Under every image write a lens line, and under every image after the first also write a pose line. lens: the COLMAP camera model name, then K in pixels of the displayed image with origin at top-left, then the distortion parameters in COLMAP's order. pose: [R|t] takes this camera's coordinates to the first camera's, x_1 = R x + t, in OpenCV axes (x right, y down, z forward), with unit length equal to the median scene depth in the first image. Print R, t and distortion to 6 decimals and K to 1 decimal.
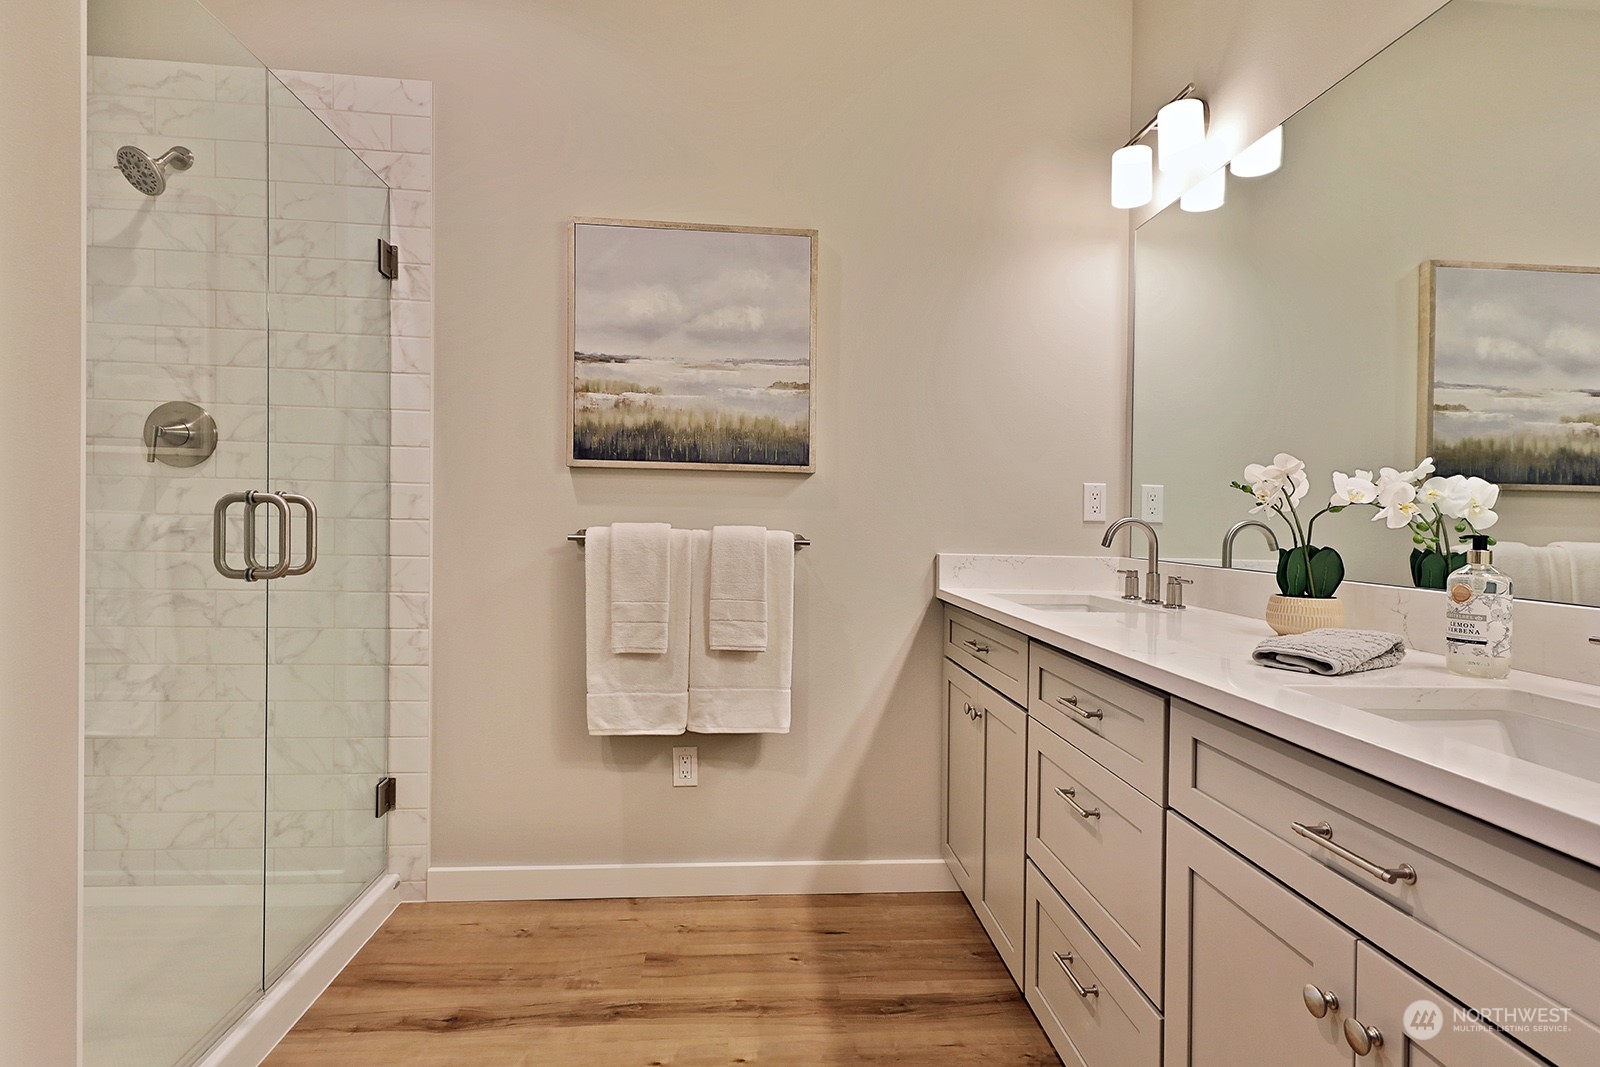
lens RADIAL K [[787.2, 0, 800.0], [0, 787.2, 533.5], [0, 0, 1]] dist [0.000611, -0.000187]
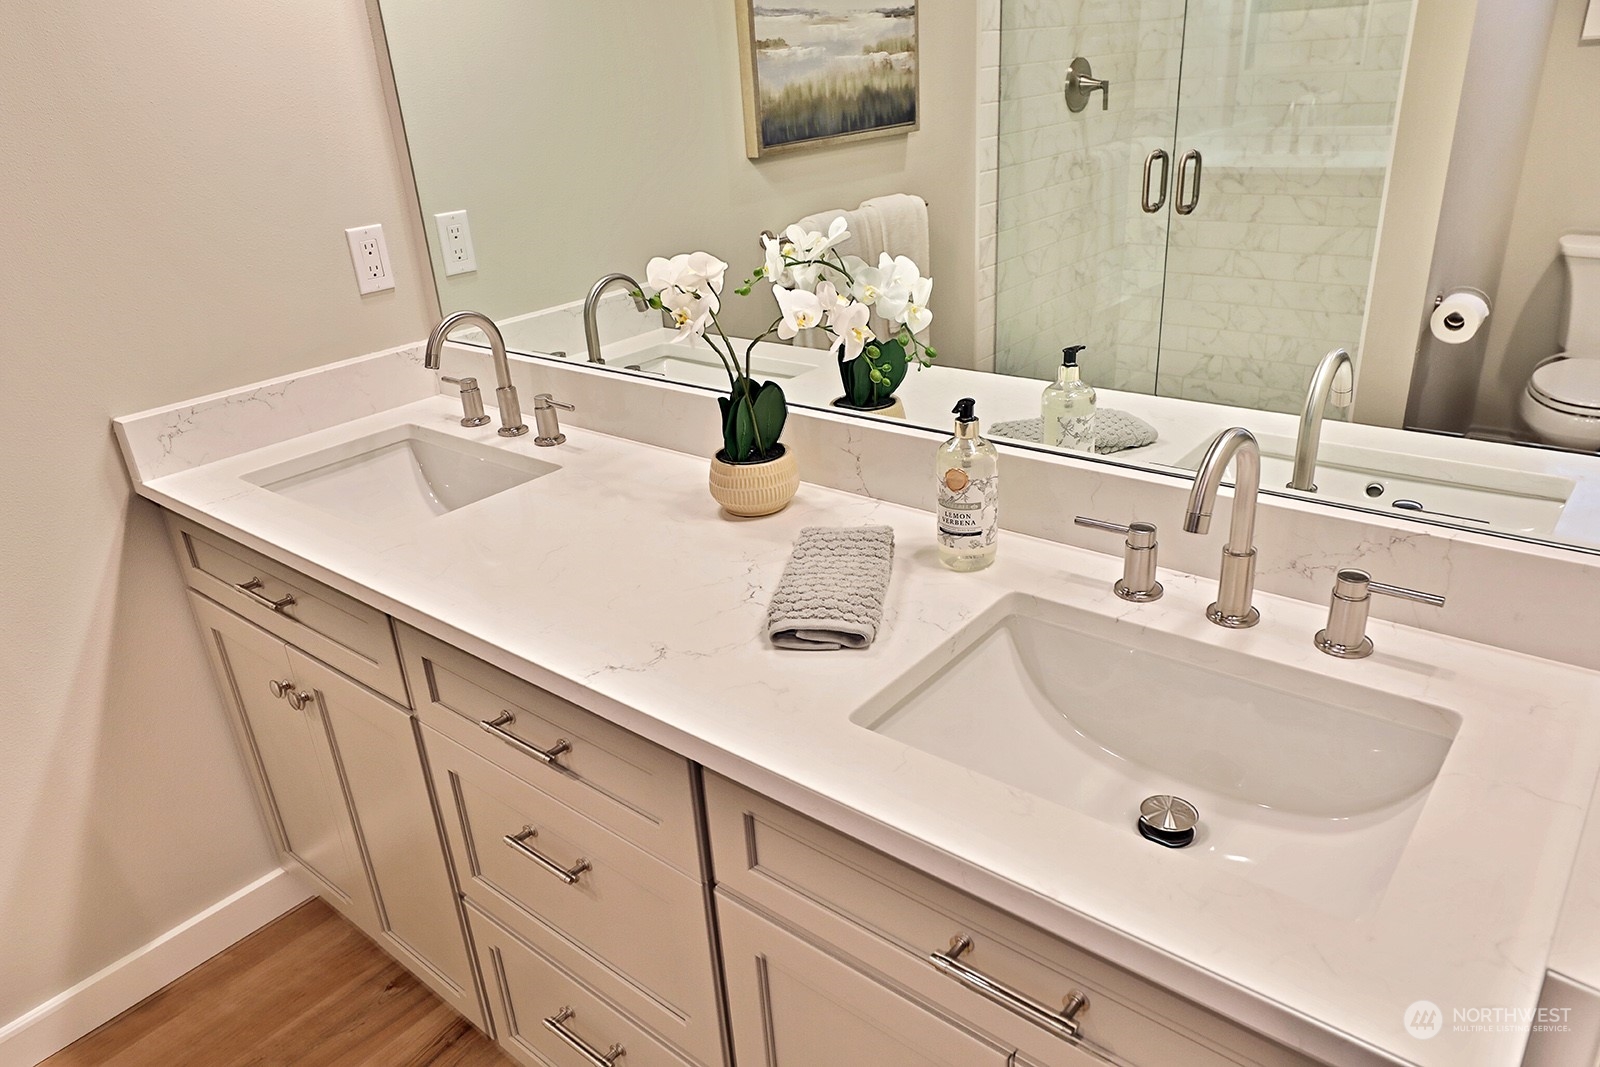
lens RADIAL K [[1072.7, 0, 803.1], [0, 1072.7, 535.6], [0, 0, 1]] dist [-0.015854, 0.042903]
pose [[0.688358, -0.348859, 0.635972, 0.010694], [0.079288, 0.907687, 0.412089, -0.167624], [-0.721025, -0.233240, 0.652474, 0.195902]]
